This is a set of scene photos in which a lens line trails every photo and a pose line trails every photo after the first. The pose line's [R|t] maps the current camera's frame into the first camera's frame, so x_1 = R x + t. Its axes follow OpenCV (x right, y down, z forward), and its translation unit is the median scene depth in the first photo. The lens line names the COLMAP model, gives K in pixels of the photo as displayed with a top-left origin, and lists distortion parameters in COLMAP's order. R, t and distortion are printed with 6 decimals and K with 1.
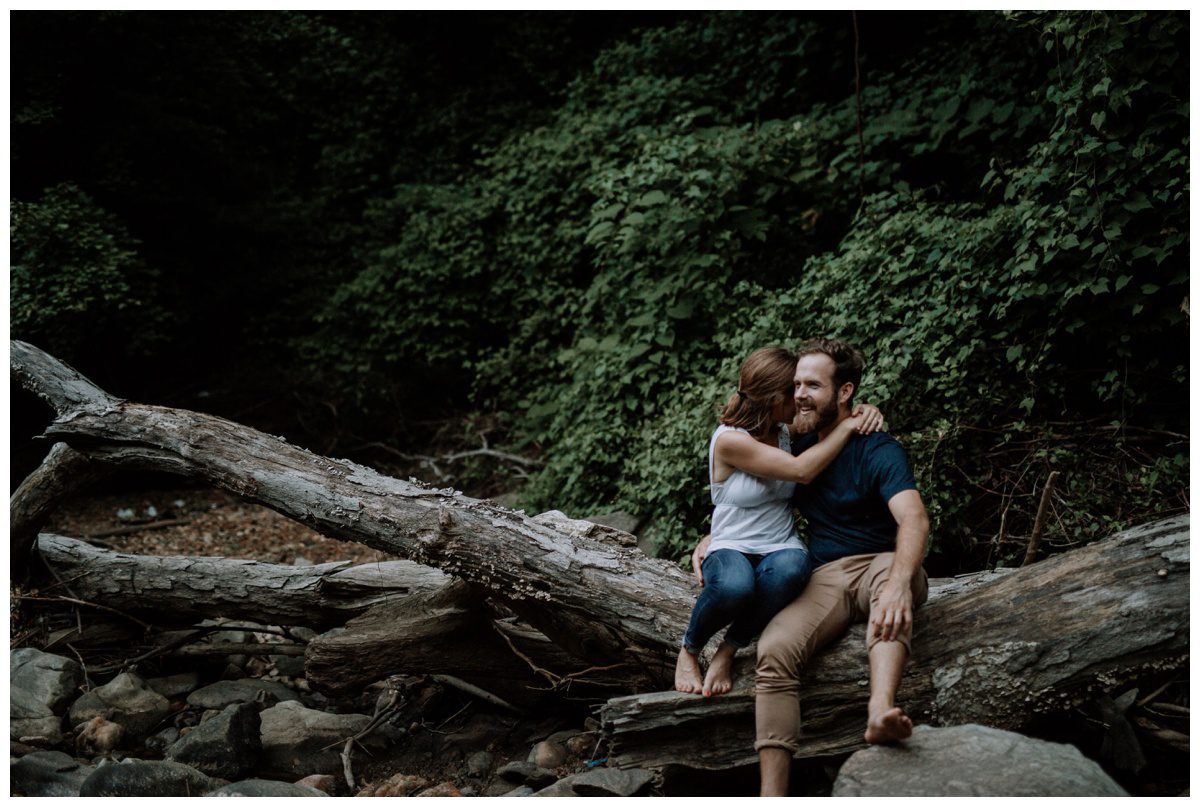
lens RADIAL K [[1636.7, 0, 602.9], [0, 1636.7, 407.6], [0, 0, 1]] dist [0.007145, 0.054253]
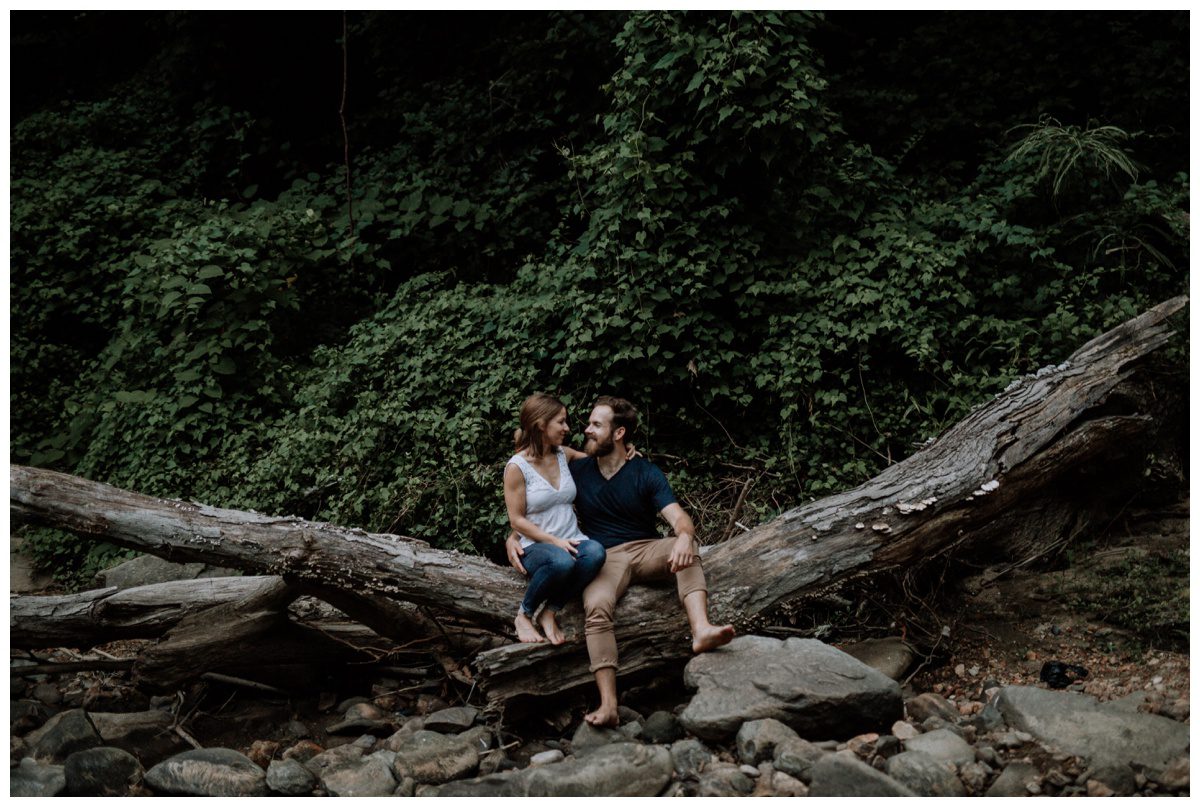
lens RADIAL K [[1636.7, 0, 602.9], [0, 1636.7, 407.6], [0, 0, 1]] dist [0.007145, 0.054253]
pose [[0.864643, -0.020862, 0.501953, -0.489781], [0.031757, 0.999409, -0.013166, -0.010490], [-0.501382, 0.027325, 0.864794, -0.231904]]
